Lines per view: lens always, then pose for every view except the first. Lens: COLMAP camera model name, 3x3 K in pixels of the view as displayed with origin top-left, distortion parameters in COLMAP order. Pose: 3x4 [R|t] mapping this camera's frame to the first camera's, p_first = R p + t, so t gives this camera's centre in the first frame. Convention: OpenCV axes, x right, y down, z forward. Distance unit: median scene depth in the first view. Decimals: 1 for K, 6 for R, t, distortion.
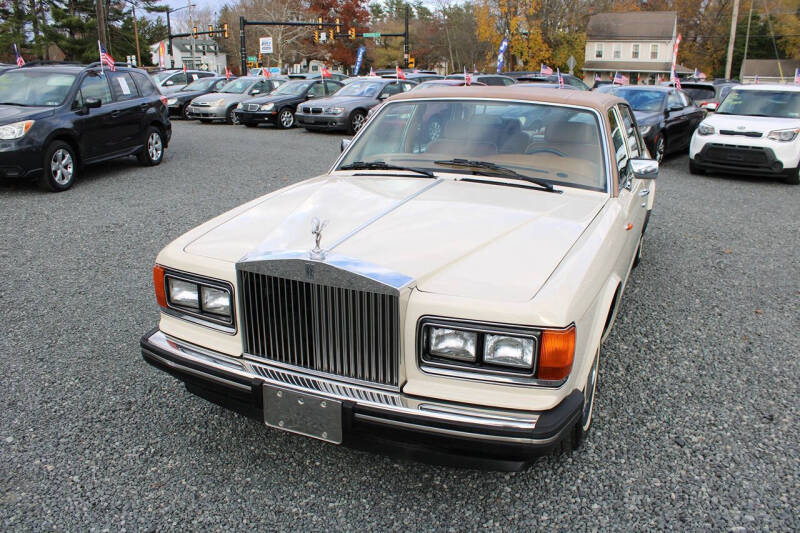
lens RADIAL K [[668.8, 0, 401.6], [0, 668.8, 262.9], [0, 0, 1]] dist [-0.157620, 0.141383]
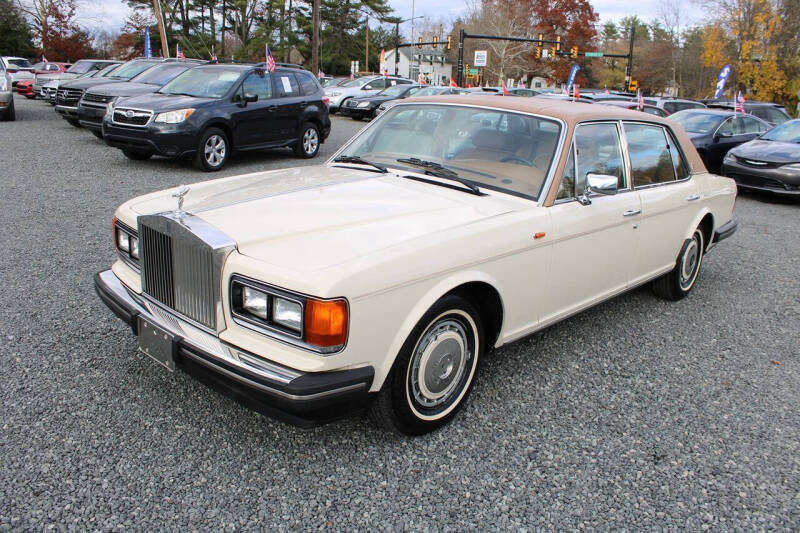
lens RADIAL K [[668.8, 0, 398.5], [0, 668.8, 259.6], [0, 0, 1]] dist [-0.157620, 0.141383]
pose [[0.942383, 0.126303, -0.309778, 0.061671], [-0.134488, 0.990902, -0.005118, 0.002032], [0.306313, 0.046485, 0.950795, -0.002057]]
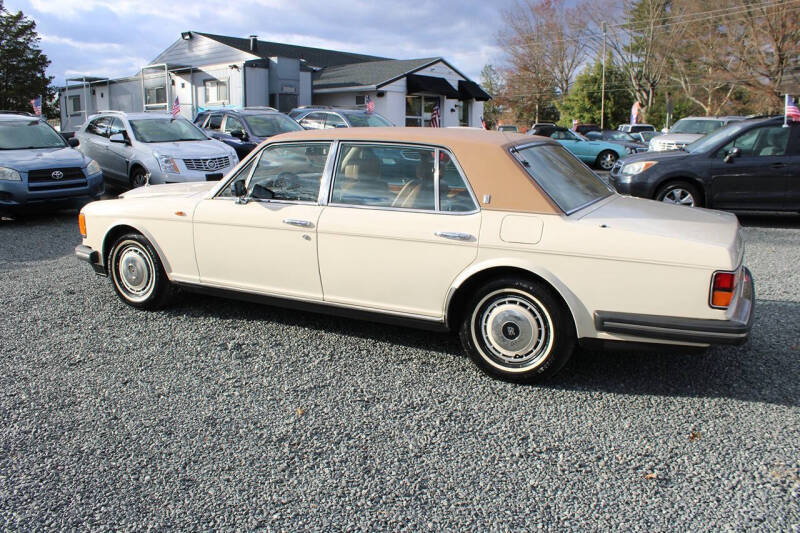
lens RADIAL K [[668.8, 0, 407.1], [0, 668.8, 255.2], [0, 0, 1]] dist [-0.157620, 0.141383]
pose [[-0.068955, 0.173838, -0.982357, 0.246091], [-0.274680, 0.943332, 0.186213, -0.052912], [0.959060, 0.282674, -0.017298, 0.210017]]
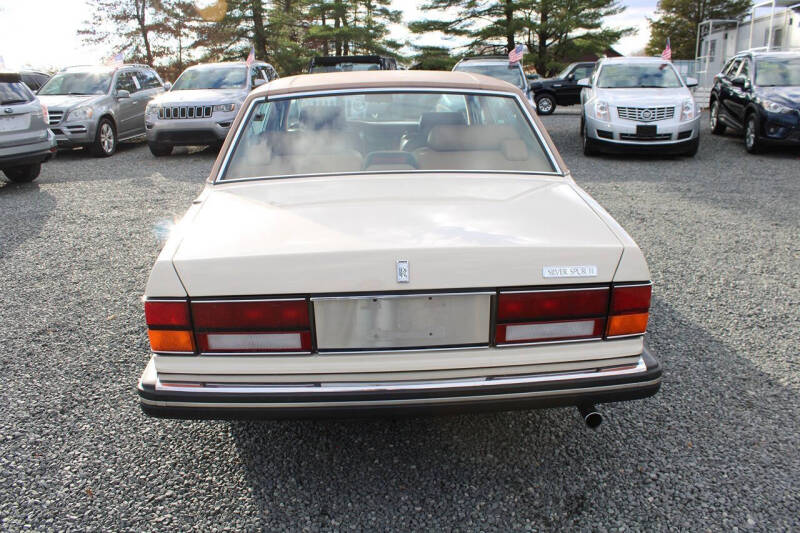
lens RADIAL K [[668.8, 0, 407.7], [0, 668.8, 267.7], [0, 0, 1]] dist [-0.157620, 0.141383]
pose [[-0.893463, 0.121764, -0.432317, 0.111147], [-0.122020, 0.860541, 0.494551, -0.094187], [0.432244, 0.494615, -0.754003, 0.355188]]
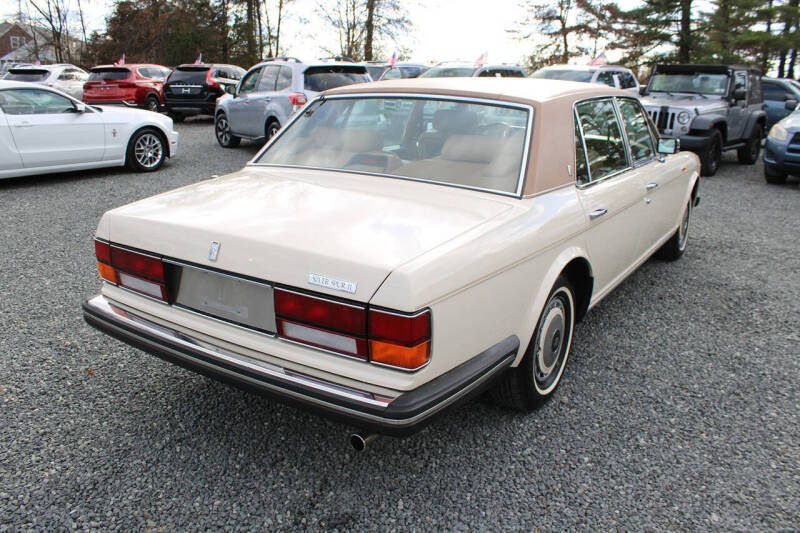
lens RADIAL K [[668.8, 0, 403.1], [0, 668.8, 270.5], [0, 0, 1]] dist [-0.157620, 0.141383]
pose [[-0.984713, -0.080566, 0.154430, 0.029082], [0.013703, 0.848020, 0.529787, -0.100893], [-0.173642, 0.523805, -0.833953, 0.369706]]
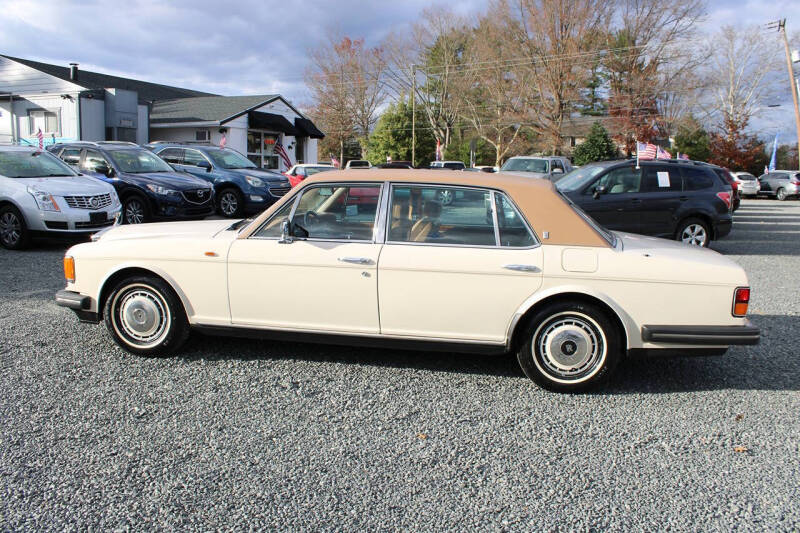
lens RADIAL K [[668.8, 0, 405.9], [0, 668.8, 259.1], [0, 0, 1]] dist [-0.157620, 0.141383]
pose [[0.234095, 0.125516, -0.964077, 0.254920], [-0.279761, 0.958385, 0.056844, -0.033976], [0.931092, 0.256404, 0.259468, 0.138196]]
